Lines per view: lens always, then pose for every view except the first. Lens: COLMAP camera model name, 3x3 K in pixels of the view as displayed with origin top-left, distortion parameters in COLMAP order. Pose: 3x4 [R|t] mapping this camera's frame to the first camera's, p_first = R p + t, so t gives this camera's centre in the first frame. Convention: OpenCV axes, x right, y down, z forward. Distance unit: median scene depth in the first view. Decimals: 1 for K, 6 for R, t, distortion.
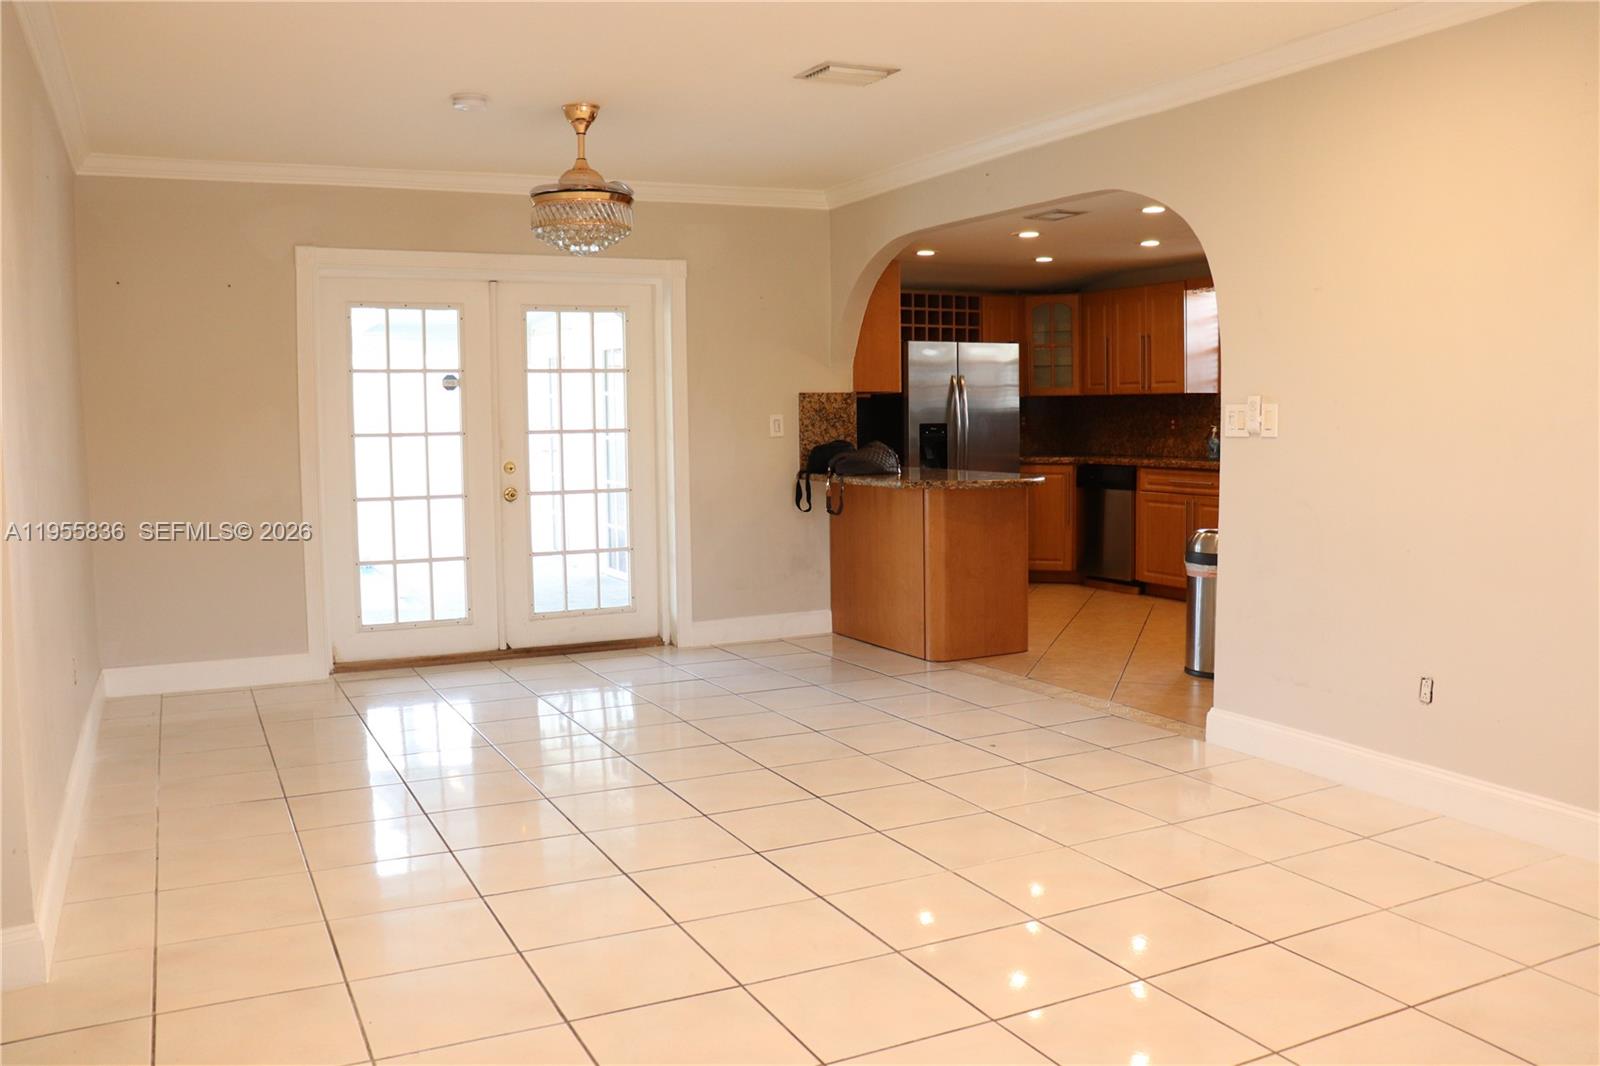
lens RADIAL K [[1304.9, 0, 802.2], [0, 1304.9, 535.2], [0, 0, 1]] dist [-0.136093, -0.000726]
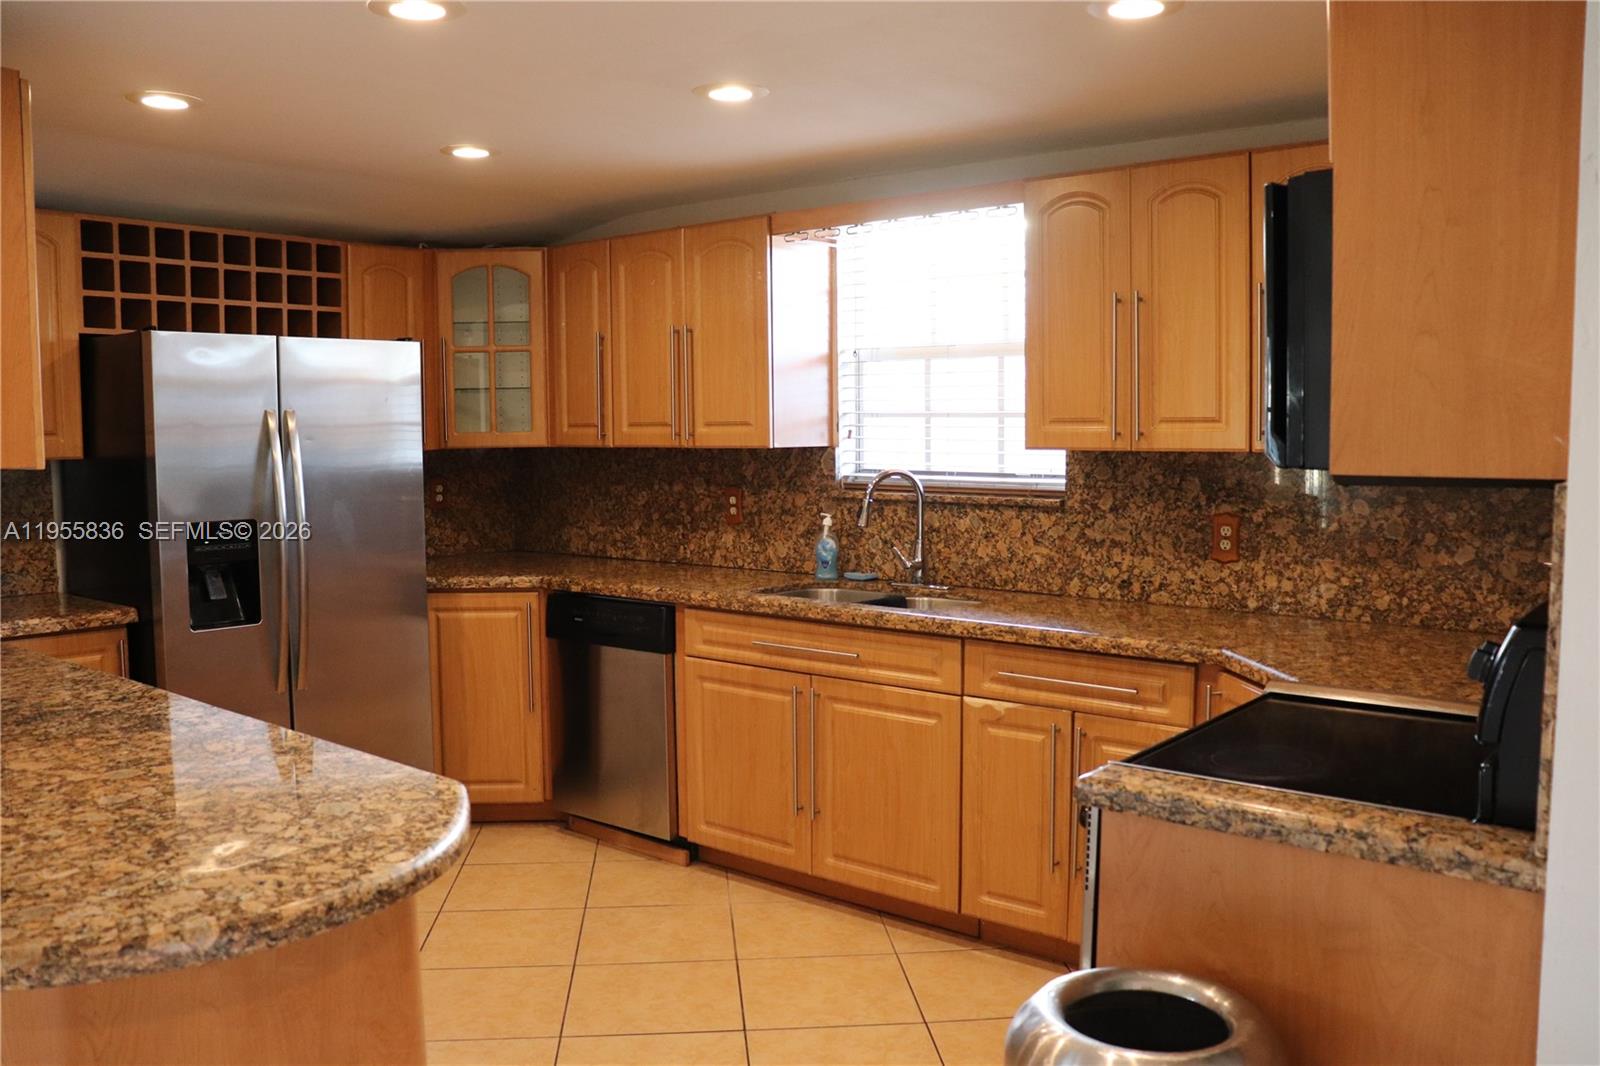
lens RADIAL K [[1304.9, 0, 805.5], [0, 1304.9, 528.1], [0, 0, 1]] dist [-0.136093, -0.000726]
pose [[0.911760, -0.024173, 0.410011, 0.101359], [0.032198, 0.999401, -0.012678, -0.069160], [-0.409459, 0.024760, 0.911993, 0.514720]]
